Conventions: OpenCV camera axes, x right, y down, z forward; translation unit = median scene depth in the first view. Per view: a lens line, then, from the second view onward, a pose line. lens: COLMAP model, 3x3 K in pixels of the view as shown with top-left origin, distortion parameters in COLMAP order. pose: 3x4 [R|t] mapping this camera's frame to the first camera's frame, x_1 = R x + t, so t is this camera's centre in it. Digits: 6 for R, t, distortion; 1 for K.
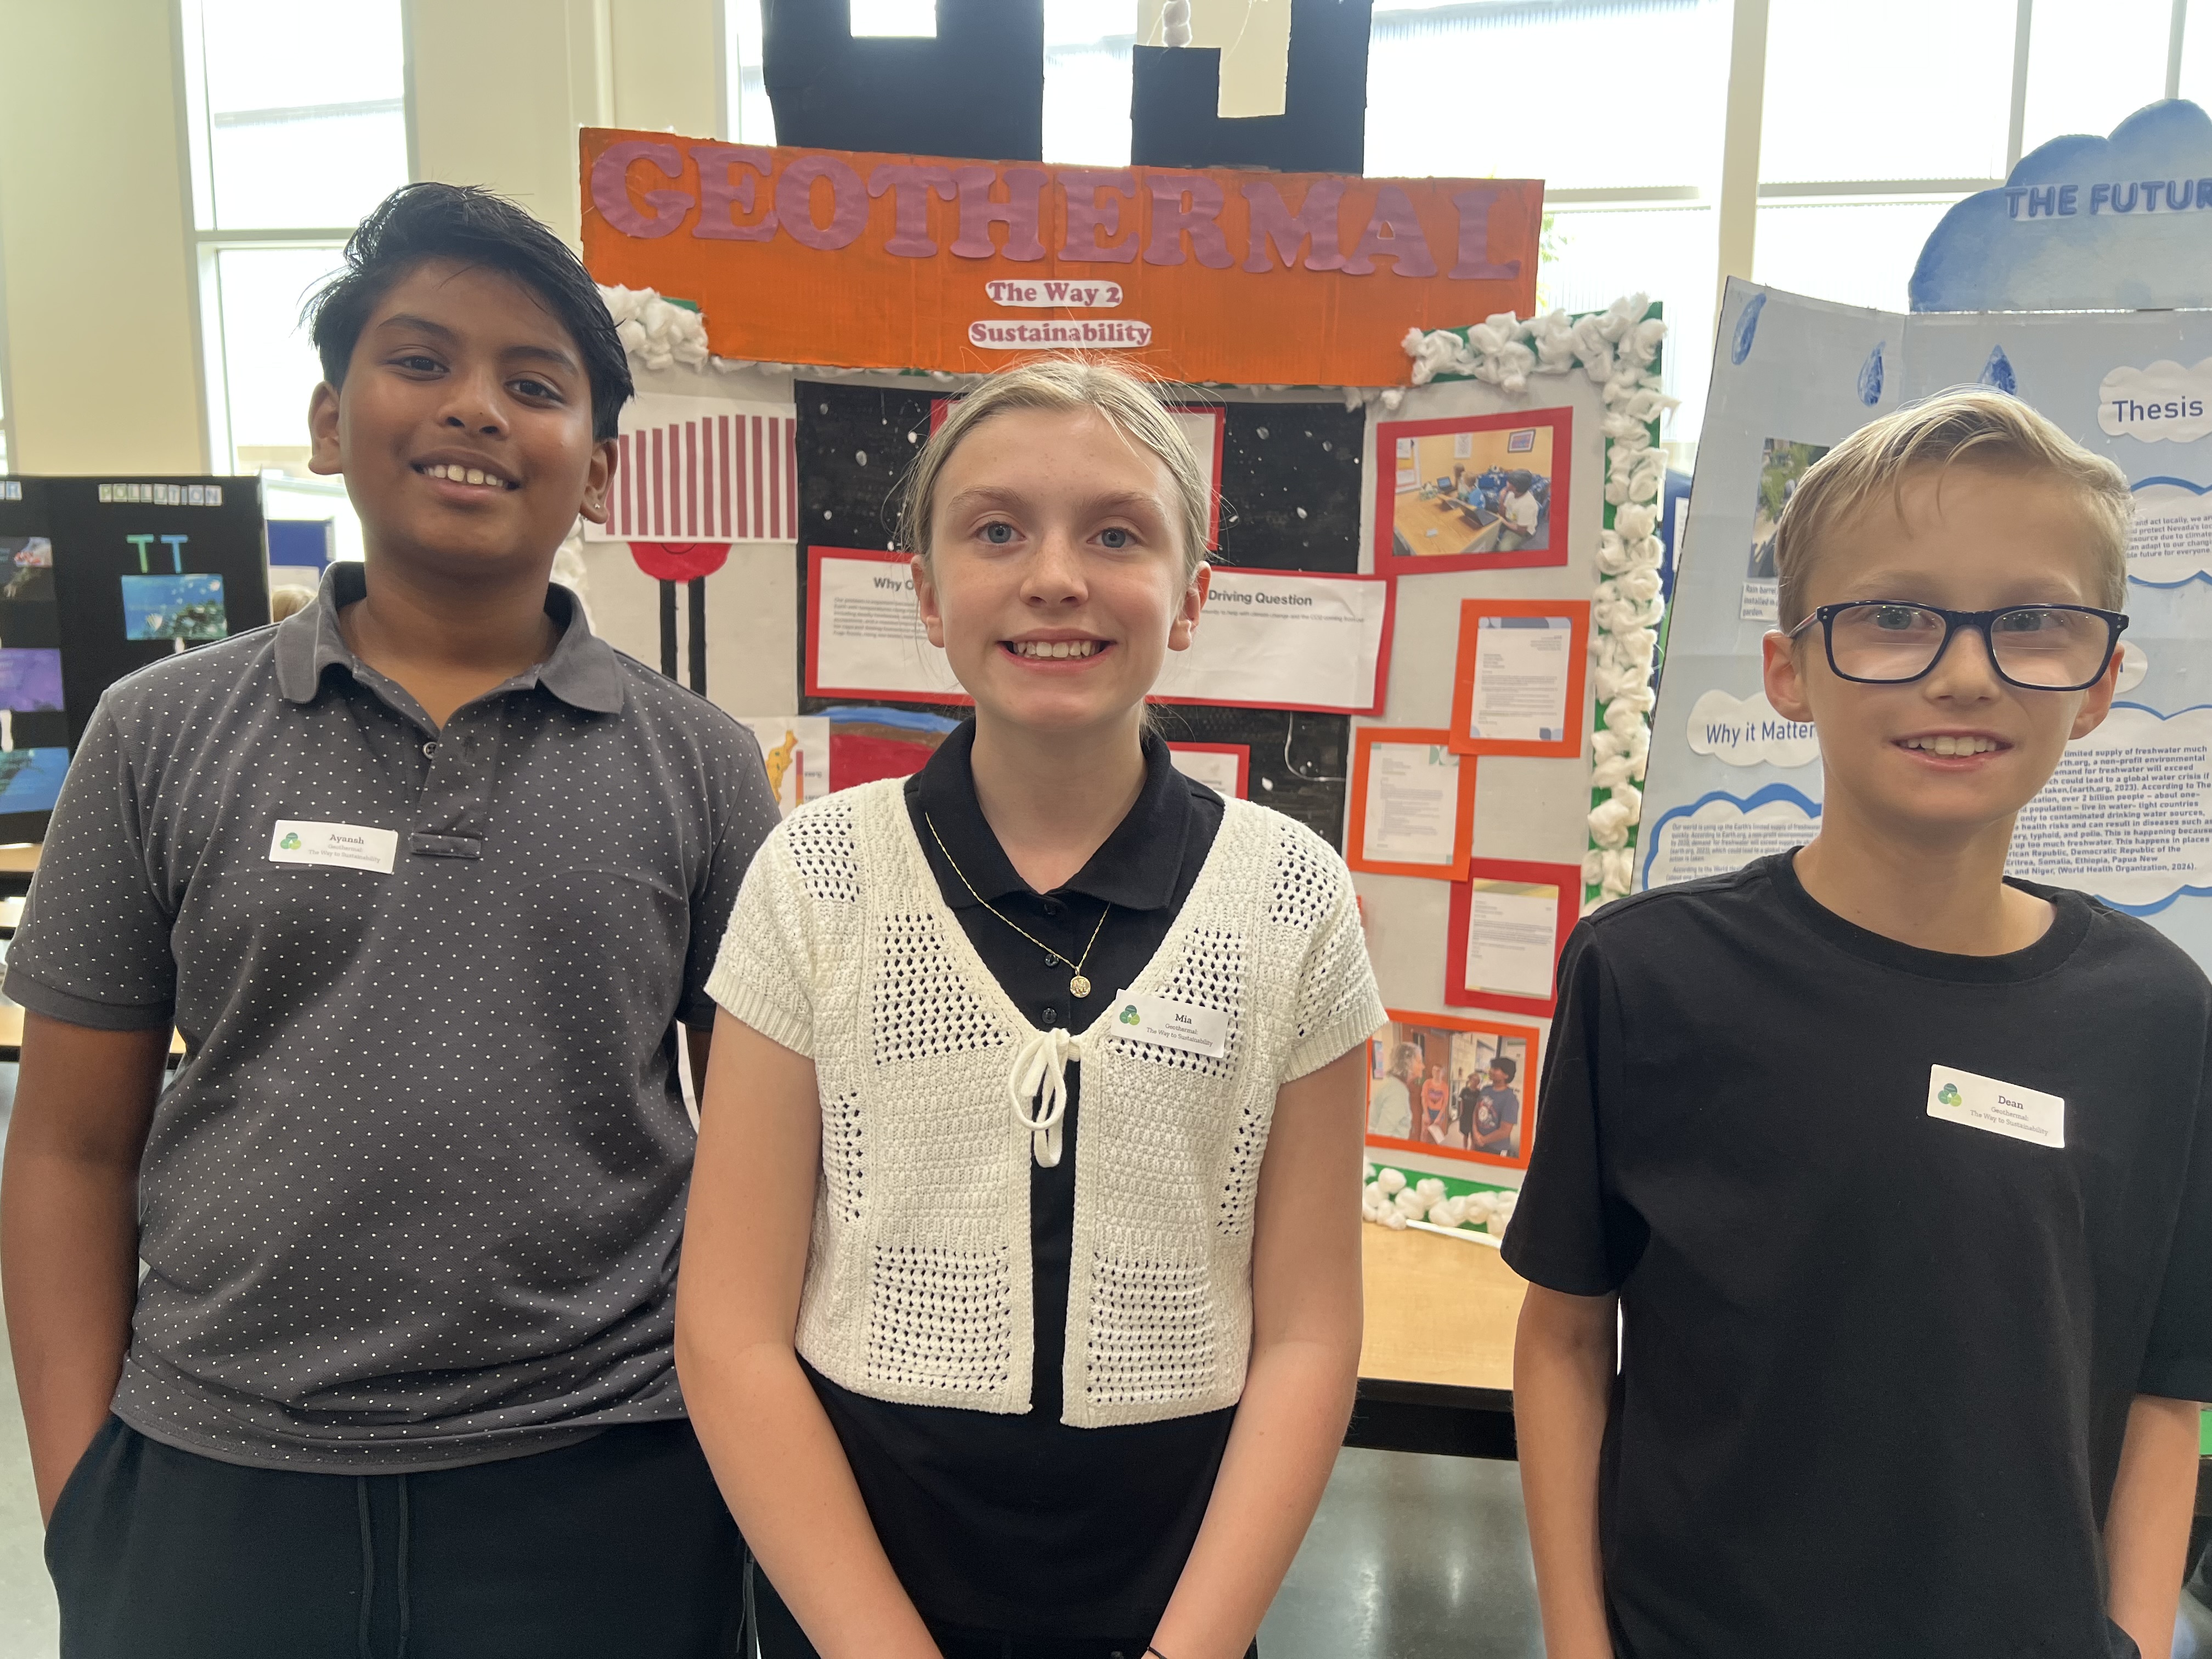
lens RADIAL K [[1709.8, 0, 1106.0], [0, 1709.8, 829.5], [0, 0, 1]] dist [0.052340, -0.072592]
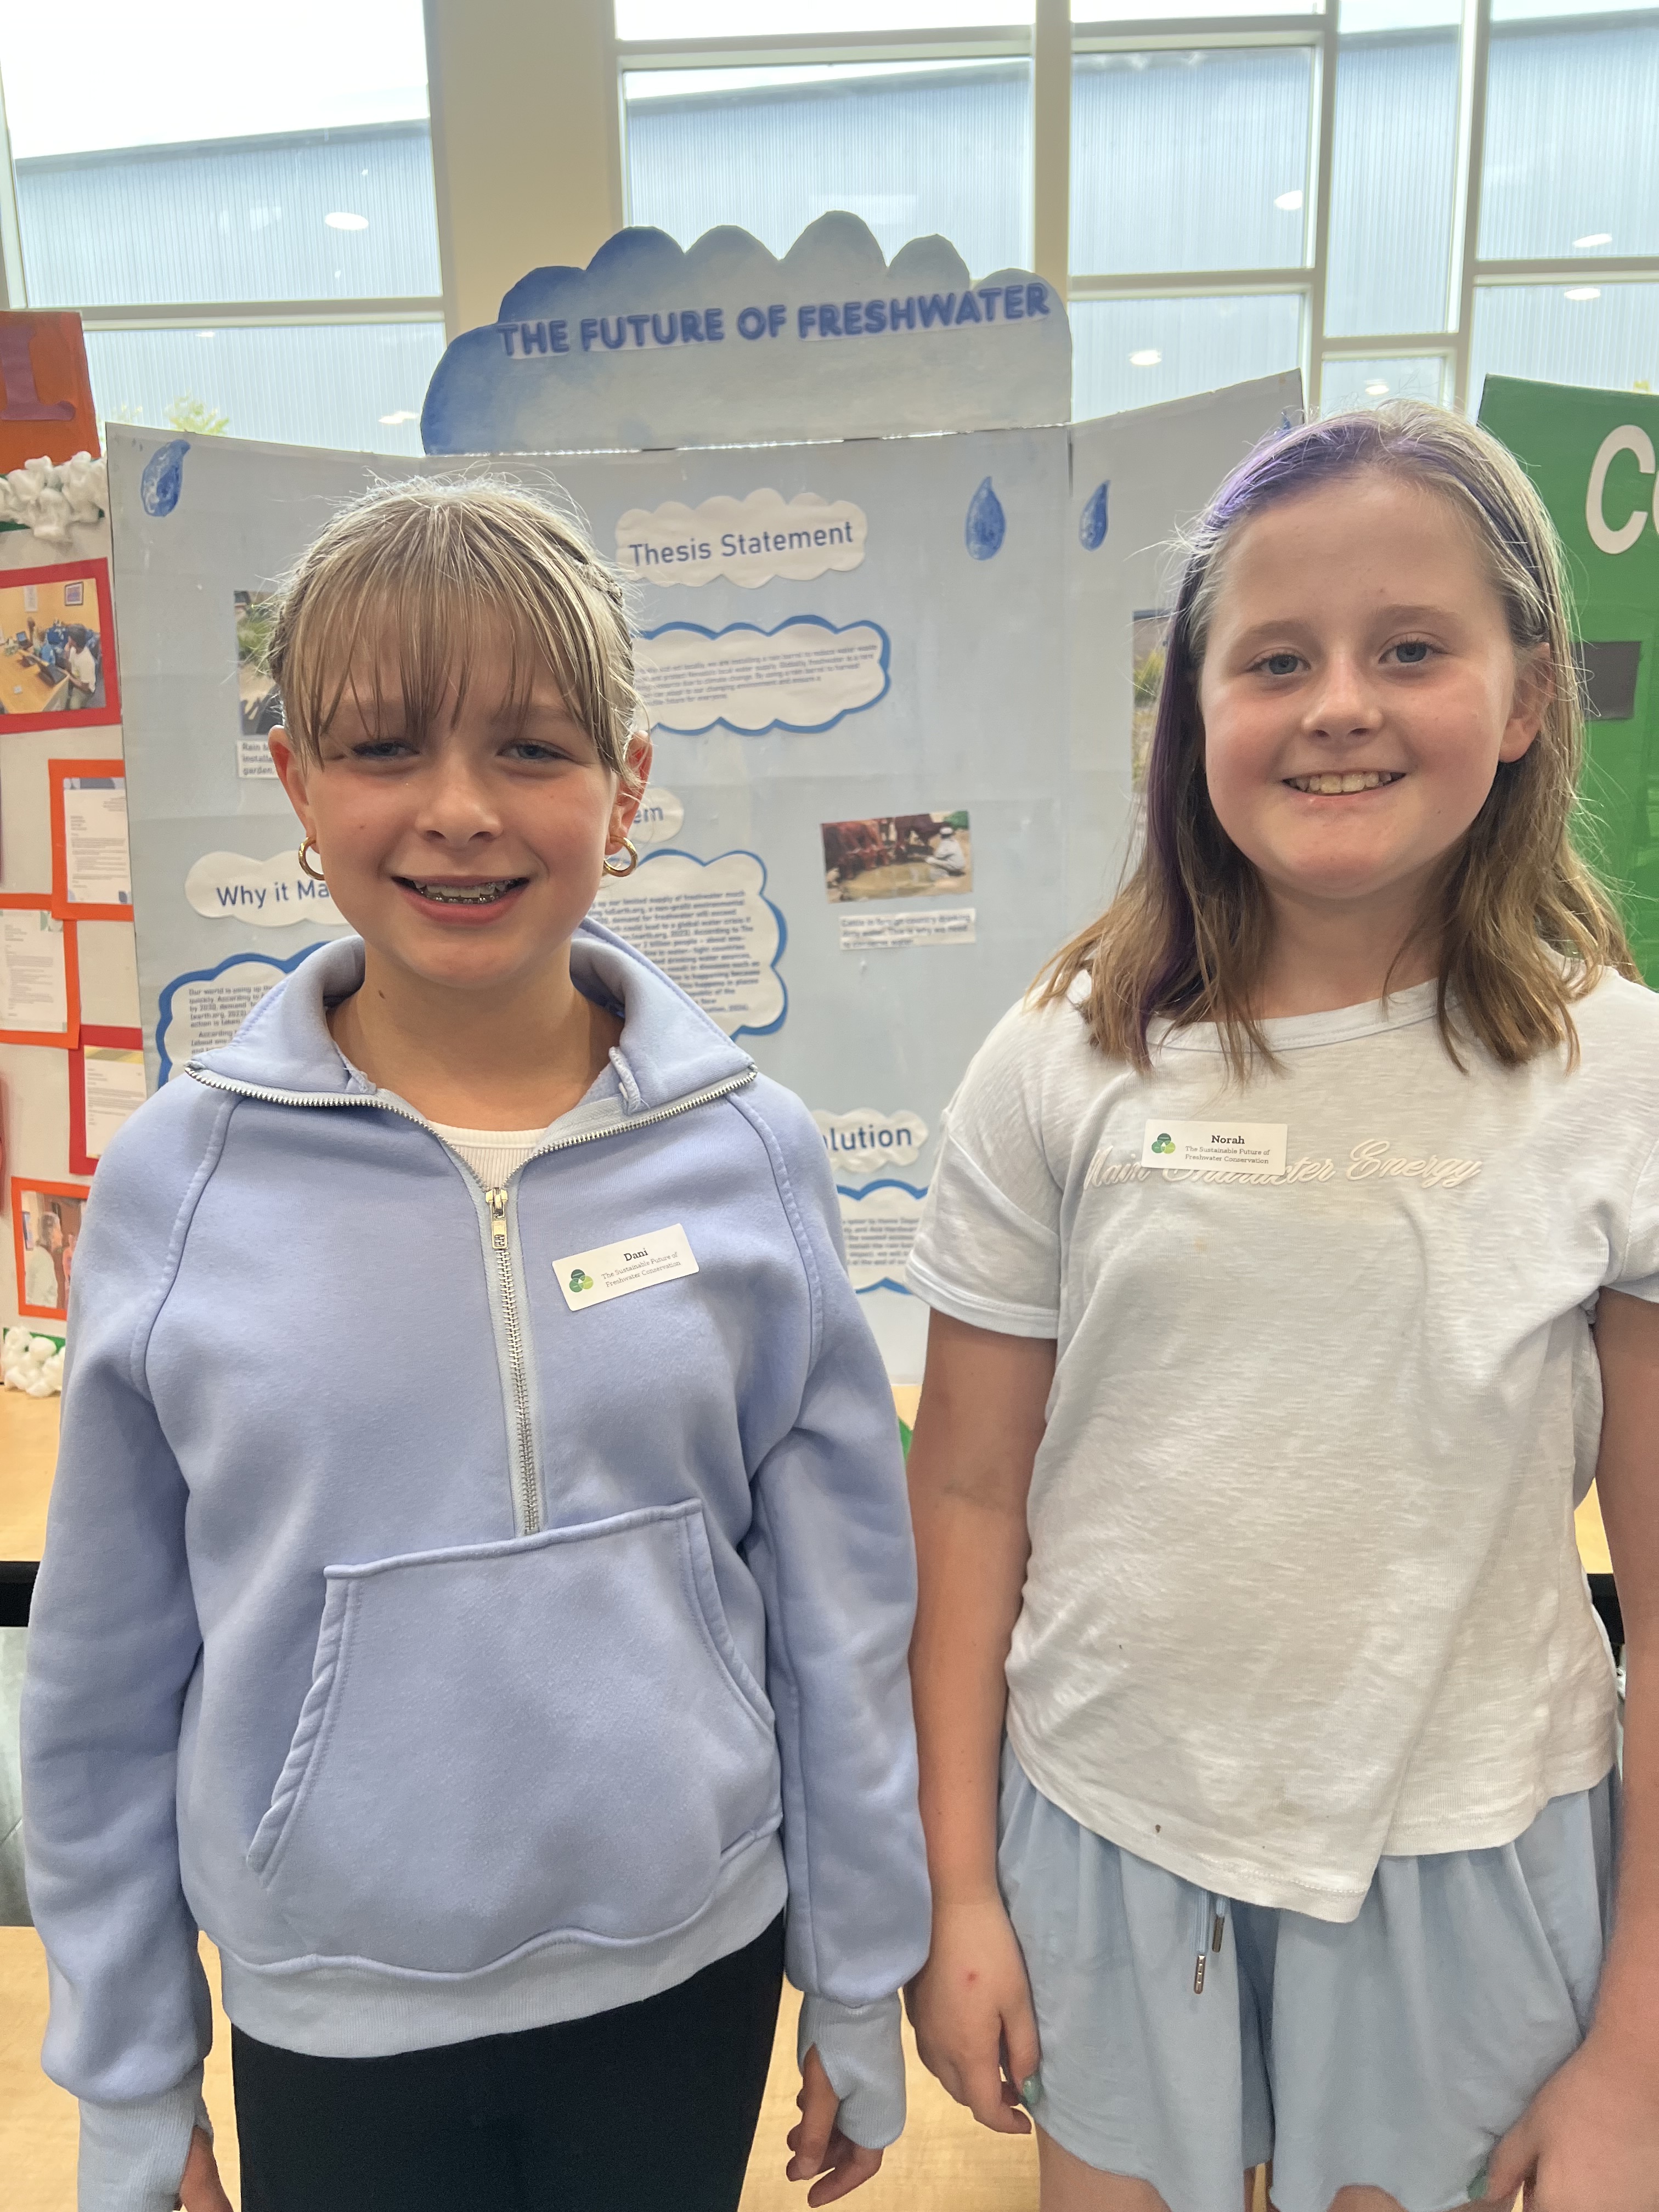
lens RADIAL K [[1709.8, 0, 832.0], [0, 1709.8, 1077.6], [0, 0, 1]] dist [0.052340, -0.072592]
pose [[0.996560, -0.044167, 0.070118, 0.604952], [0.038376, 0.995902, 0.081889, -0.018621], [-0.073448, -0.078916, 0.994172, -0.018035]]
